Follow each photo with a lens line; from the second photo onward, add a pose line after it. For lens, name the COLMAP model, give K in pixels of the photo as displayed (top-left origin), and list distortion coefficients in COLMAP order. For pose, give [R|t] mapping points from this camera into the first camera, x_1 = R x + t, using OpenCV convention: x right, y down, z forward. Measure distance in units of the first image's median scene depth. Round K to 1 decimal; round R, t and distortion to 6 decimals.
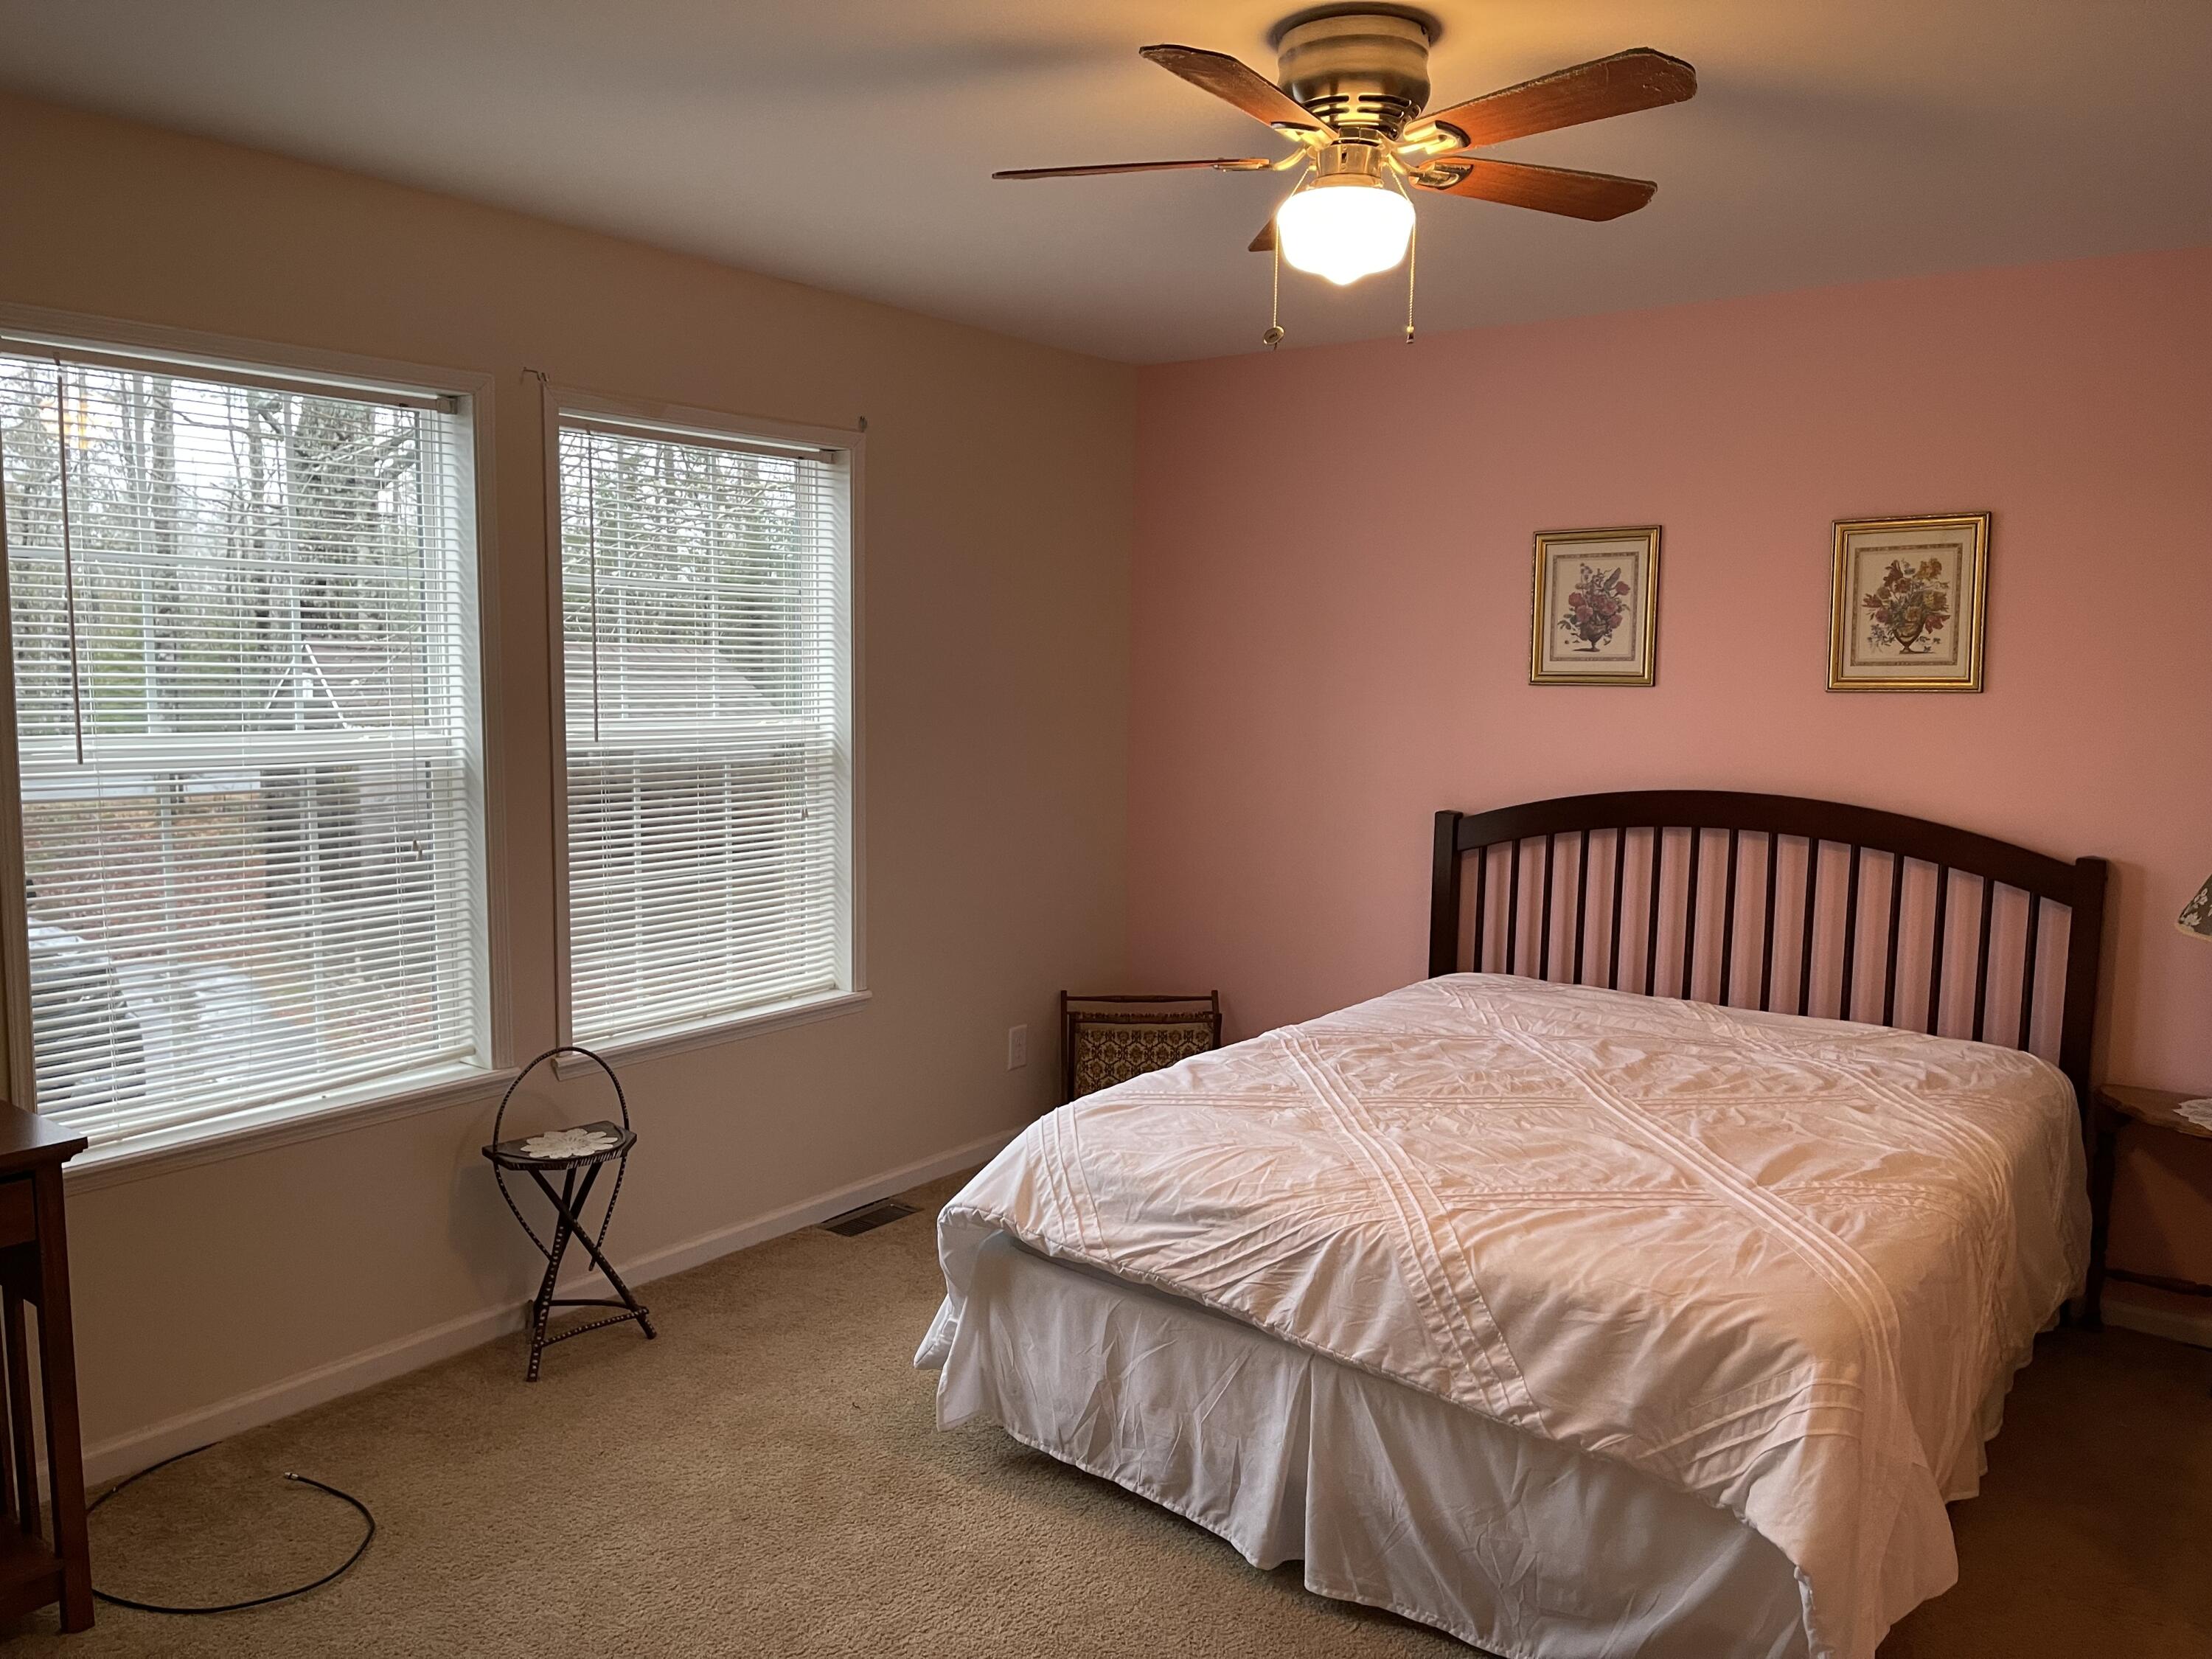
lens RADIAL K [[1617.9, 0, 1106.0], [0, 1617.9, 829.5], [0, 0, 1]] dist [0.108427, -0.156235]
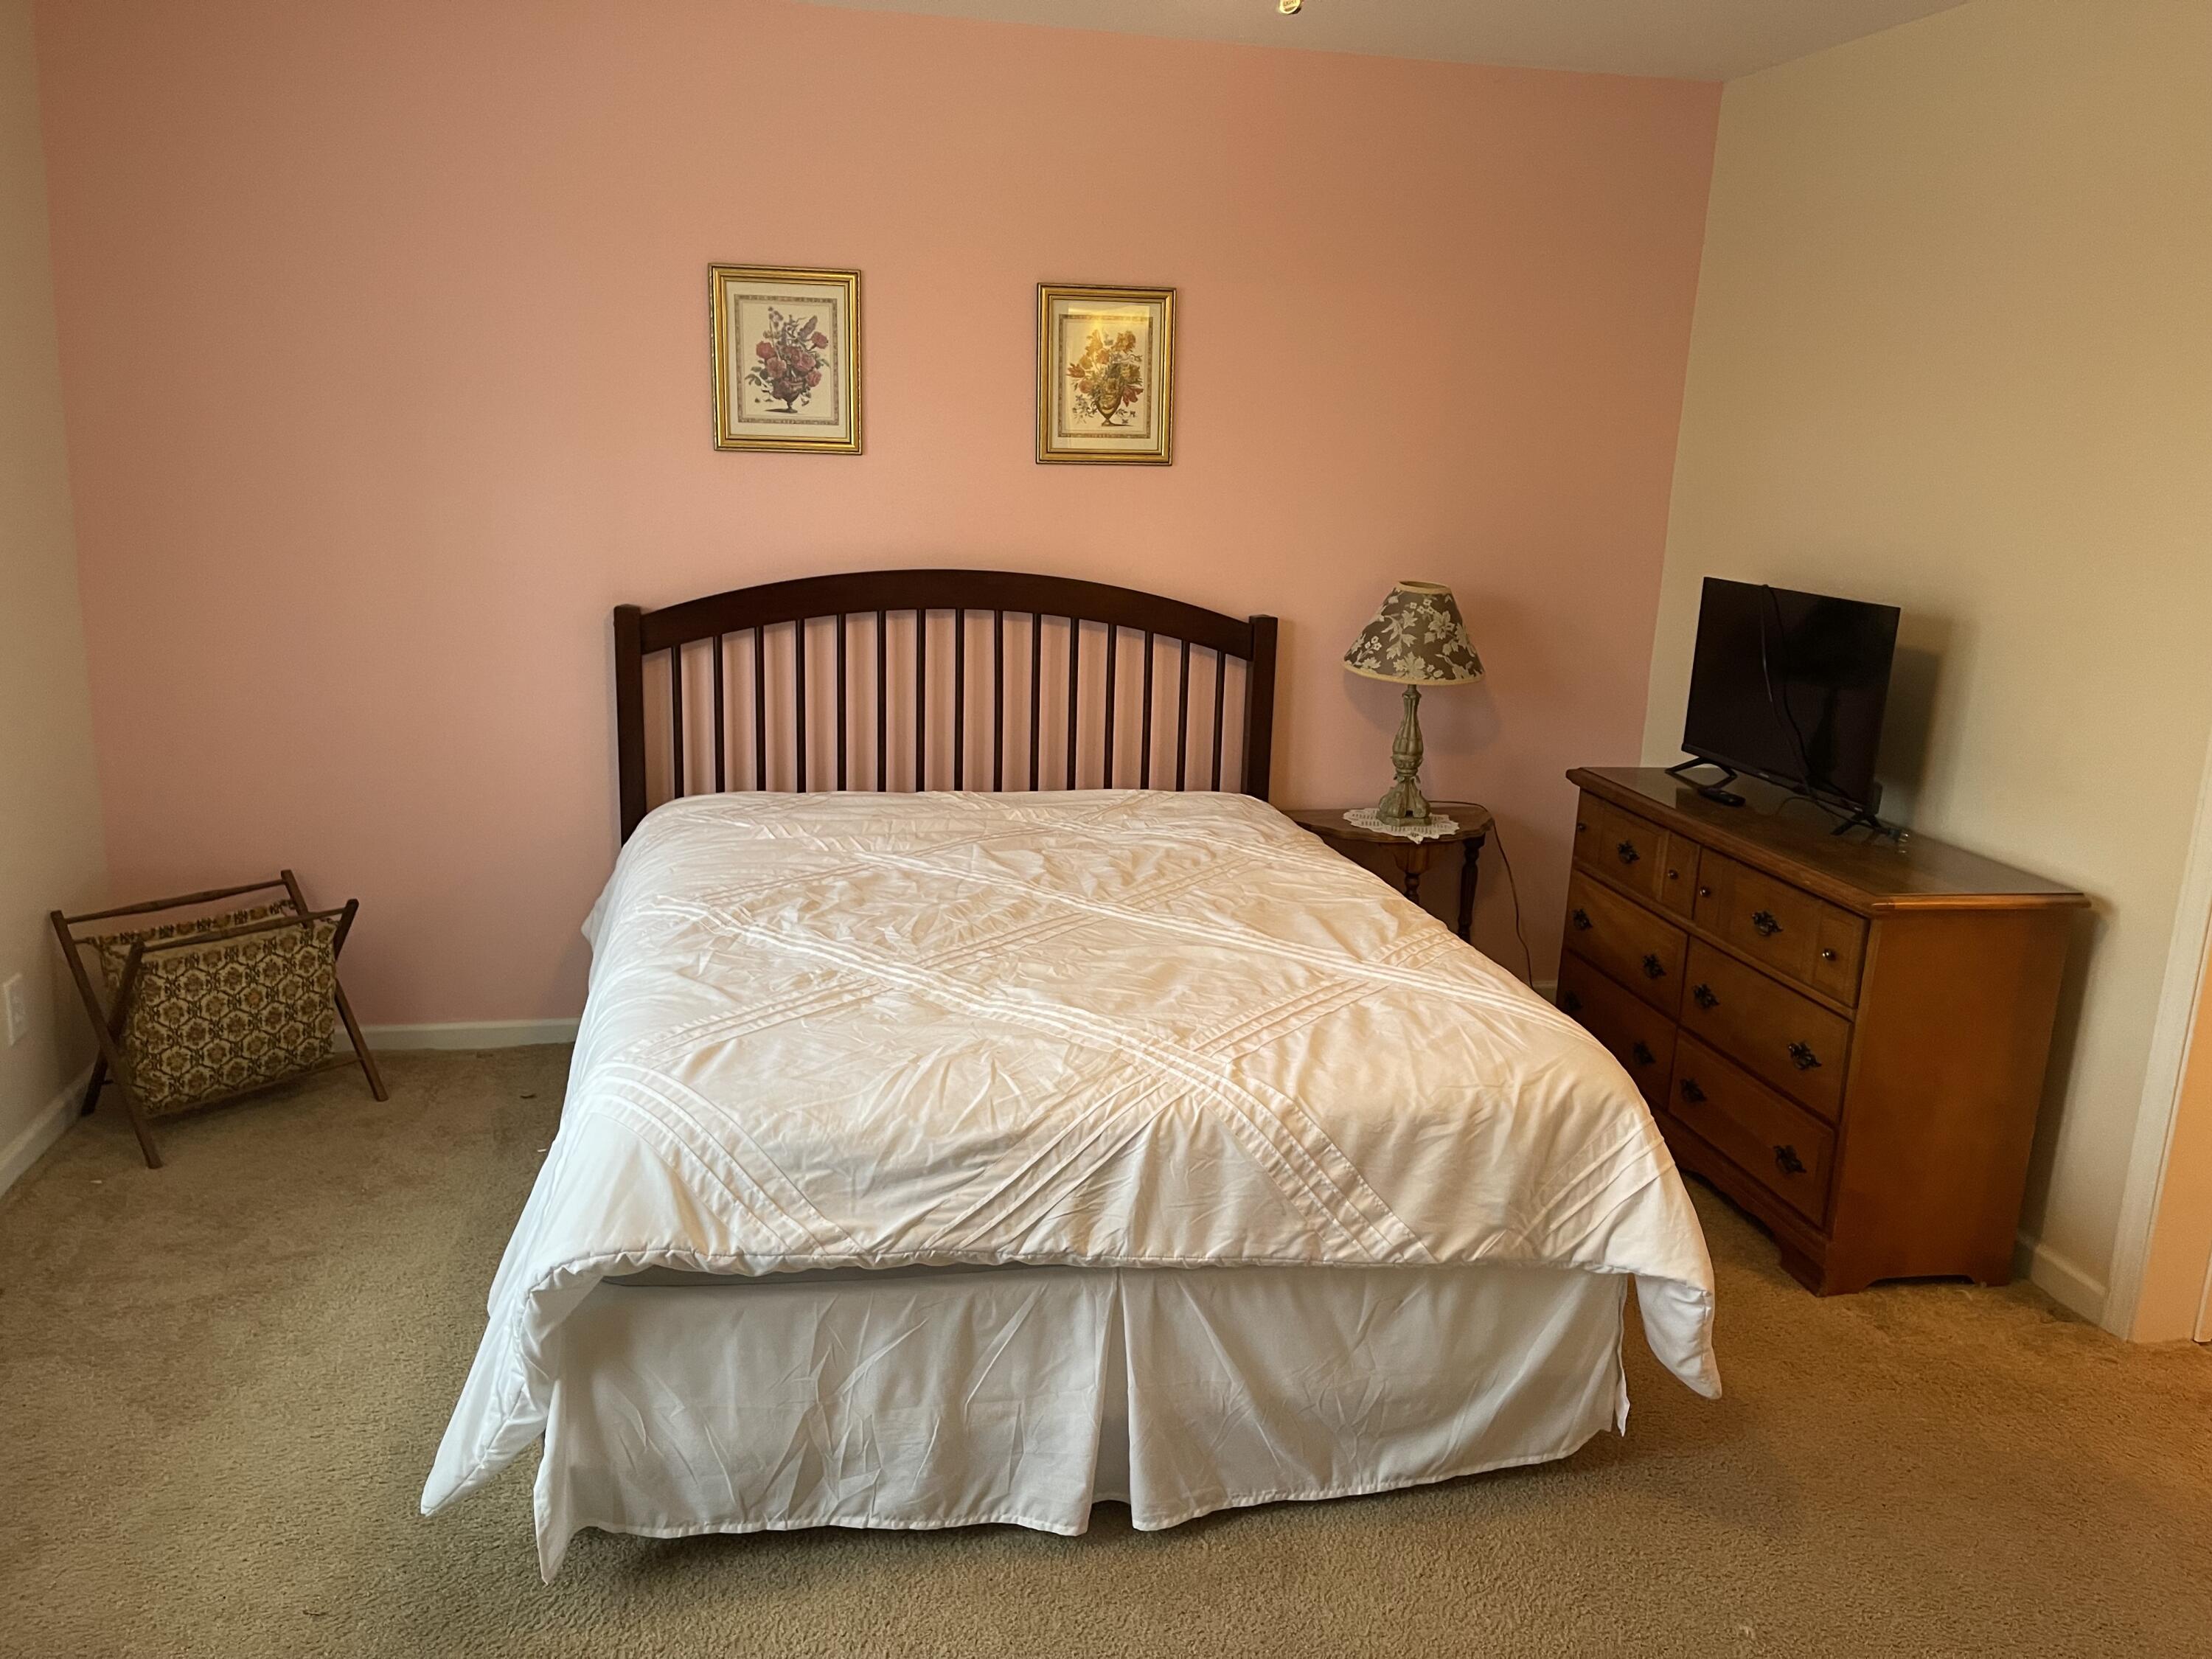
lens RADIAL K [[1646.3, 0, 1106.0], [0, 1646.3, 829.5], [0, 0, 1]] dist [0.084858, -0.167477]
pose [[0.668598, -0.157514, 0.726751, -0.419354], [0.055985, 0.985197, 0.162024, -0.036628], [-0.741514, -0.067641, 0.667519, 0.414955]]
